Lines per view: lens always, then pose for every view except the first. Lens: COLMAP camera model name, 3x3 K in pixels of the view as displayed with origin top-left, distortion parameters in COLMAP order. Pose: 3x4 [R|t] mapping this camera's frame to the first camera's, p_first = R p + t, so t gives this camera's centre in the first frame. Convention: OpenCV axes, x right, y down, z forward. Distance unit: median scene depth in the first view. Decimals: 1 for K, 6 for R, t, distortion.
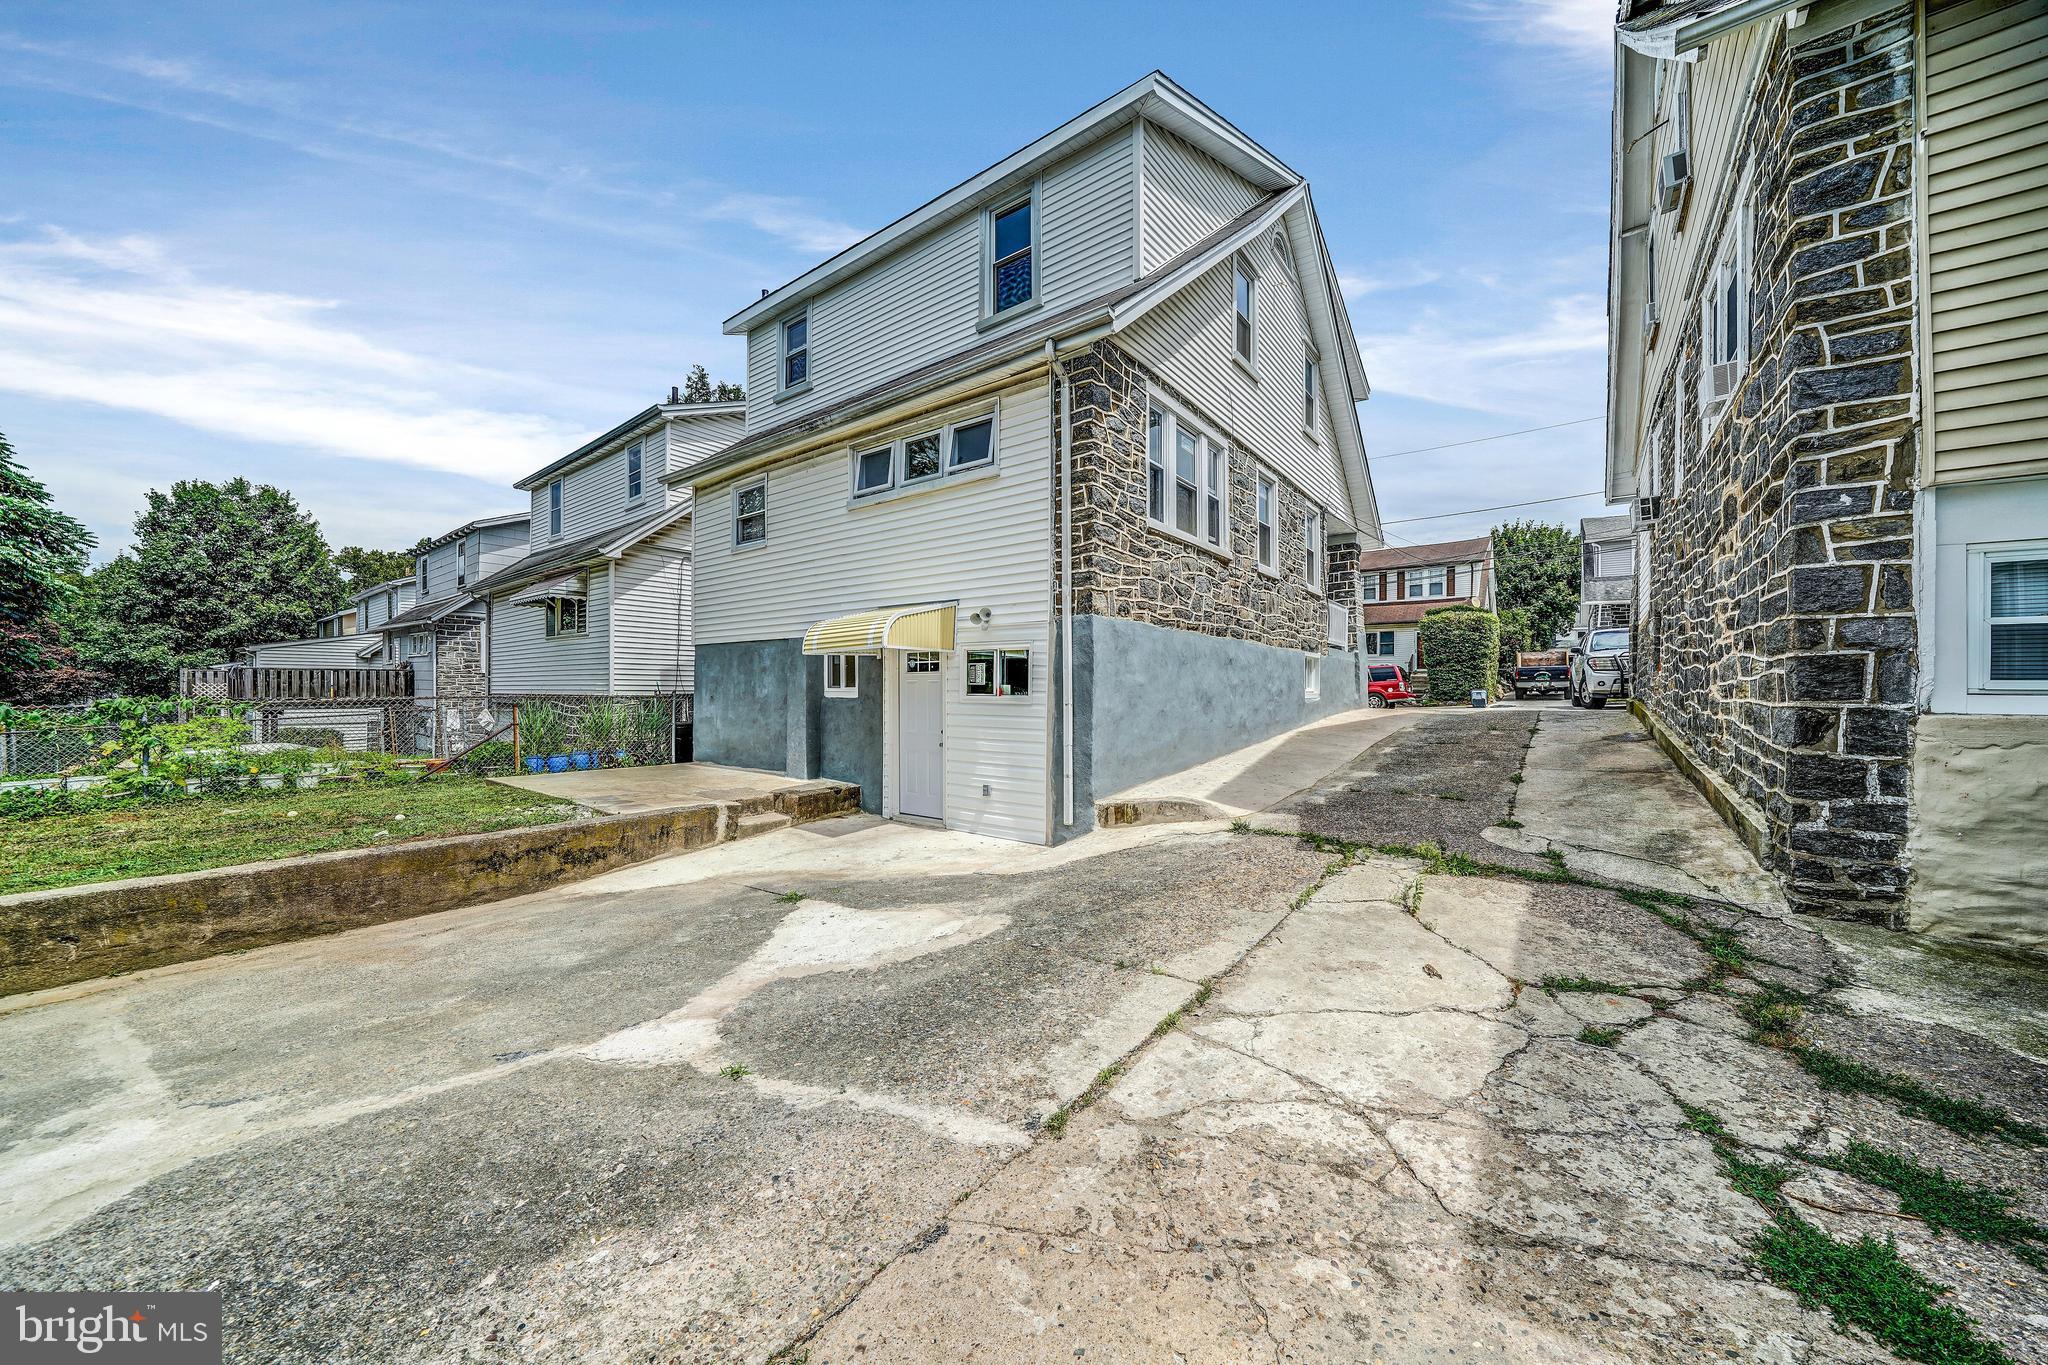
lens RADIAL K [[722.5, 0, 1016.9], [0, 722.5, 686.6], [0, 0, 1]] dist [-0.016558, 0.000275]
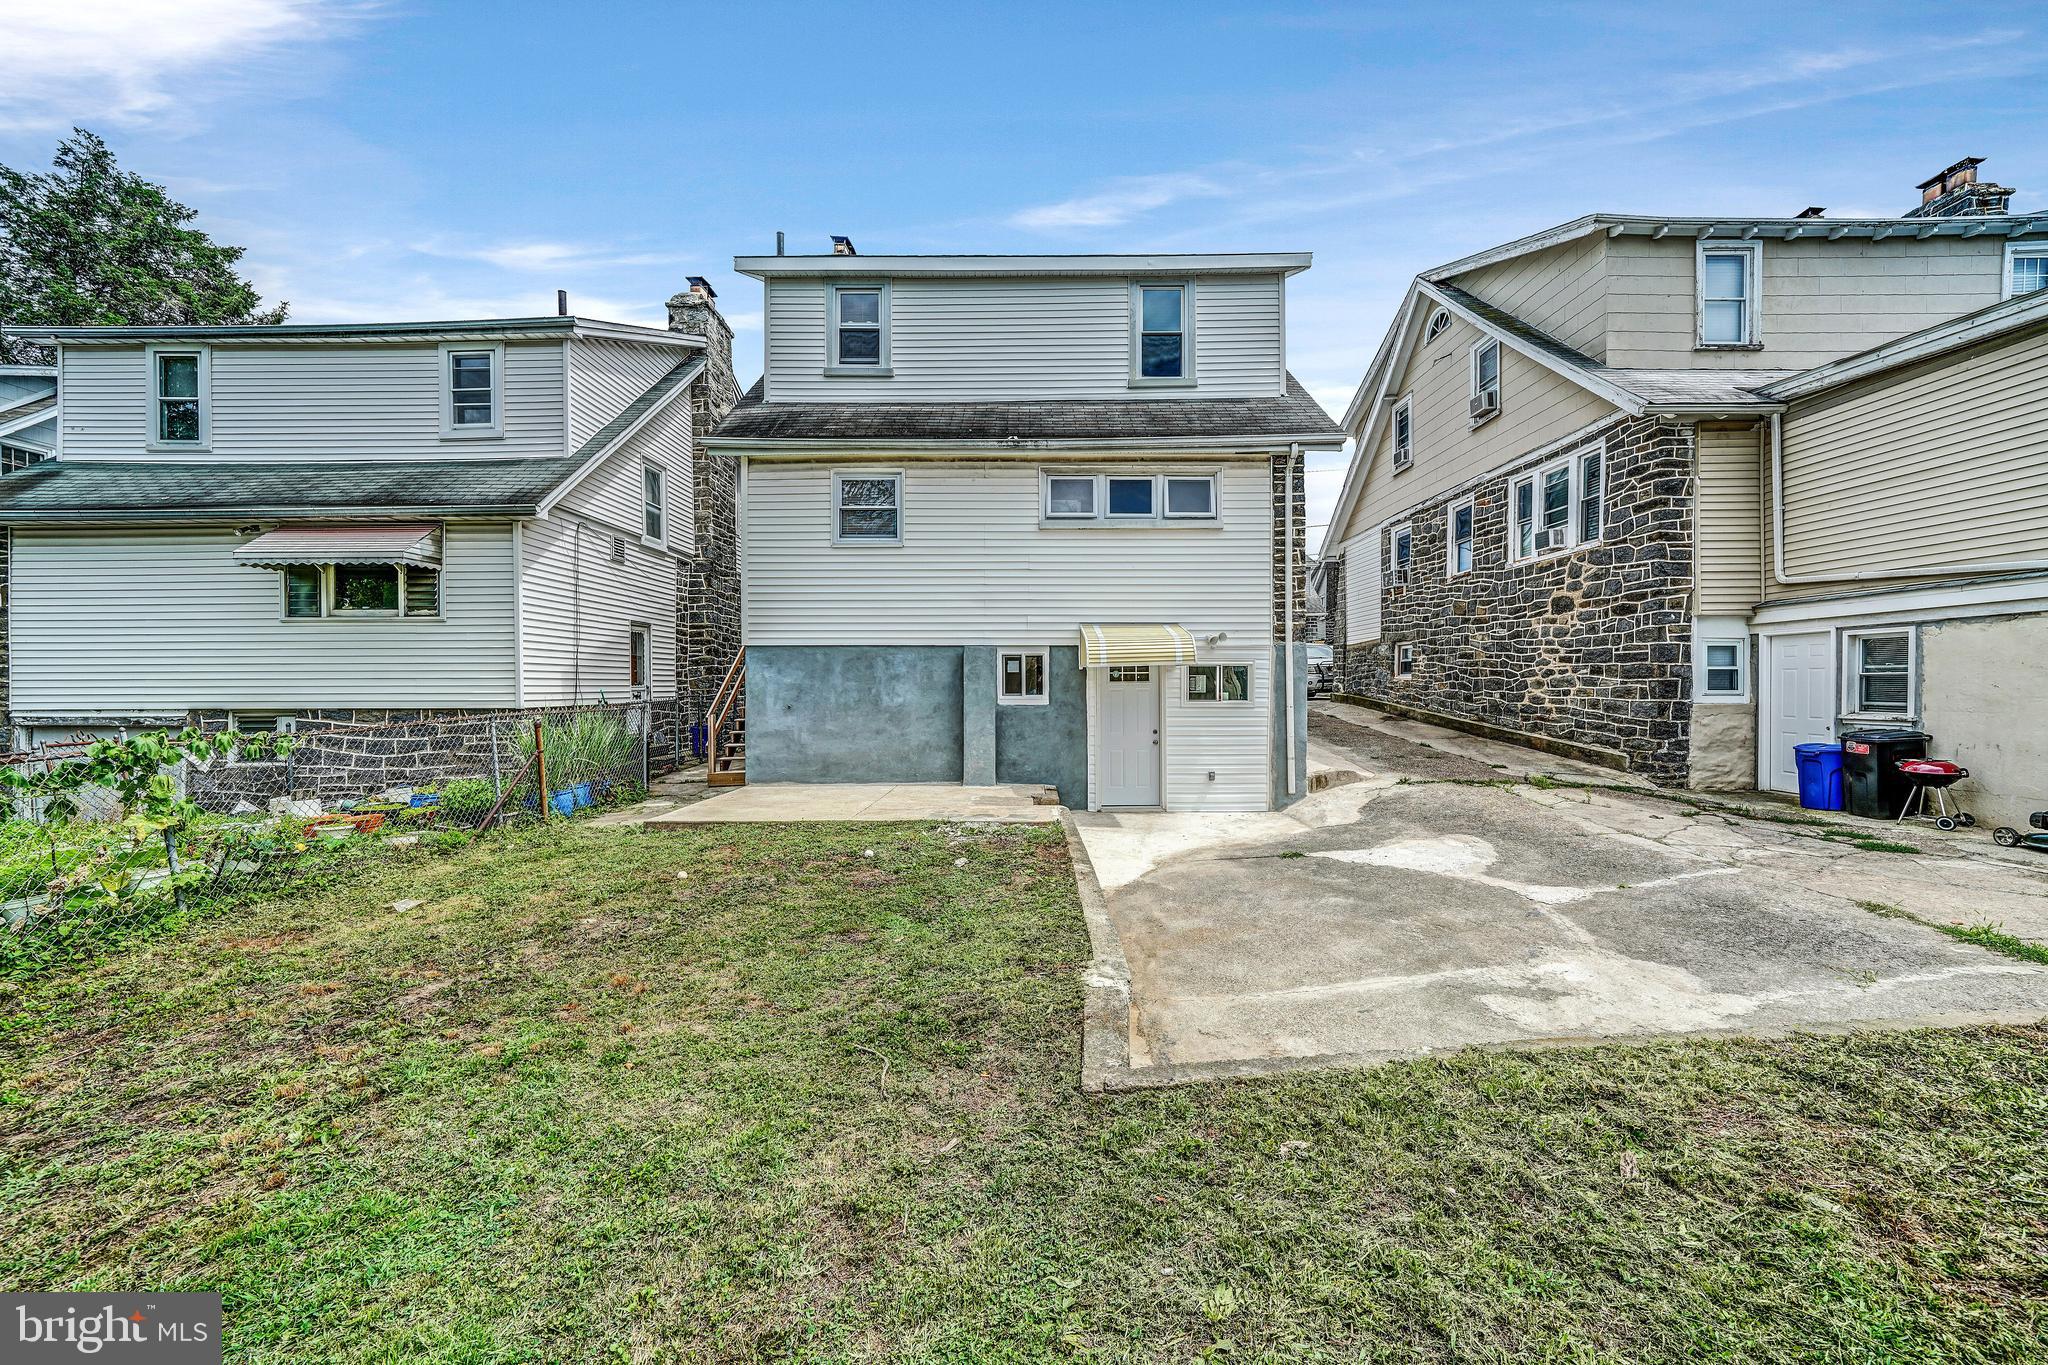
lens RADIAL K [[821.4, 0, 1024.0], [0, 821.4, 682.5], [0, 0, 1]] dist [-0.003733, -0.000047]
pose [[0.789612, -0.006189, 0.613575, -1.264047], [0.002645, 0.999974, 0.006683, -0.032709], [-0.613601, -0.003654, 0.789608, 0.071771]]
